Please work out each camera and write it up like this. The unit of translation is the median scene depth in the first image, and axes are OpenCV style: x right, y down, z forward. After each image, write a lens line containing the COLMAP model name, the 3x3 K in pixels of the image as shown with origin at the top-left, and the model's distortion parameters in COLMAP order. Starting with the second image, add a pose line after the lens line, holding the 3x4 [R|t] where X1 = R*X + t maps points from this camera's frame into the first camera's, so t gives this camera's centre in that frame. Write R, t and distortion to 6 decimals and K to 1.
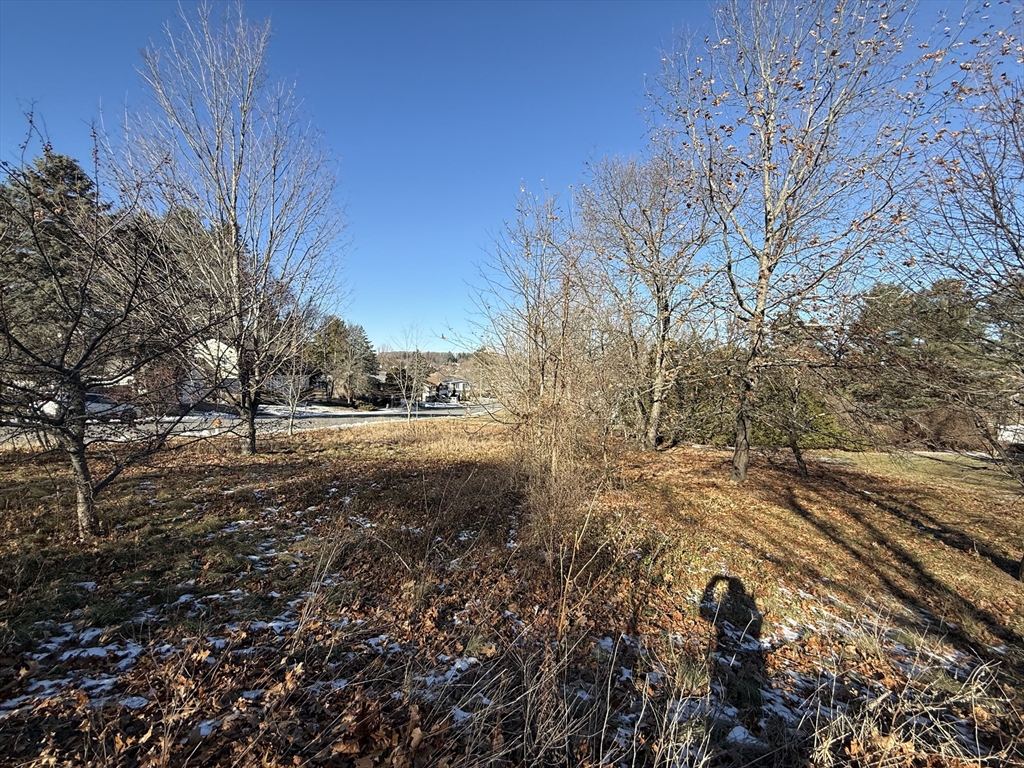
lens RADIAL K [[404.6, 0, 512.0], [0, 404.6, 384.0], [0, 0, 1]] dist [0.001047, 0.000066]
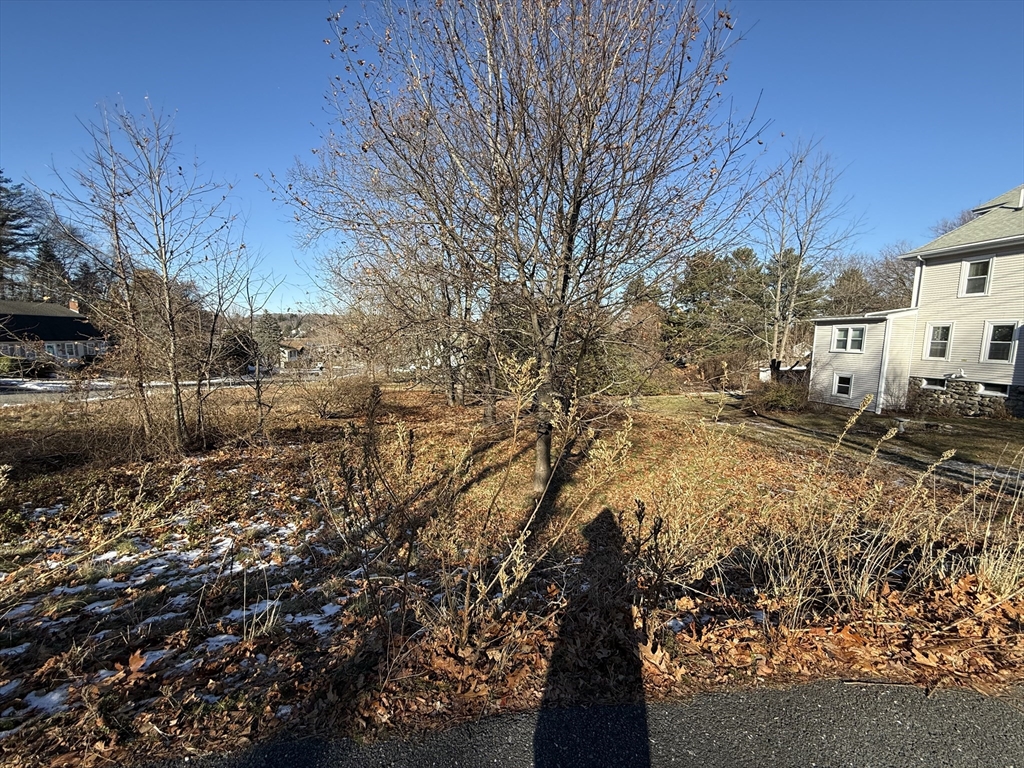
lens RADIAL K [[404.6, 0, 512.0], [0, 404.6, 384.0], [0, 0, 1]] dist [0.001047, 0.000066]
pose [[0.972512, -0.047328, 0.227993, 0.159811], [0.025321, 0.994815, 0.098501, 0.009881], [-0.231473, -0.090020, 0.968667, -0.011535]]
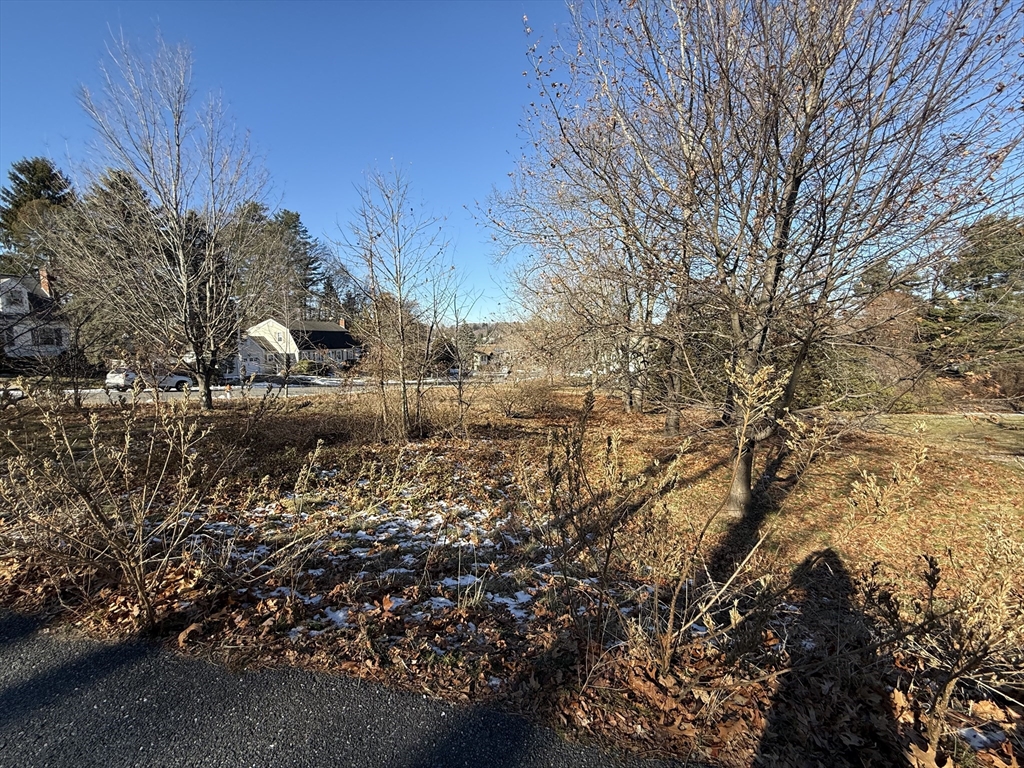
lens RADIAL K [[405.8, 0, 512.0], [0, 405.8, 384.0], [0, 0, 1]] dist [-0.000187, 0.000041]
pose [[0.981443, -0.017626, -0.190941, 0.145447], [0.032405, 0.996690, 0.074558, 0.008609], [0.188995, -0.079362, 0.978766, -0.009360]]
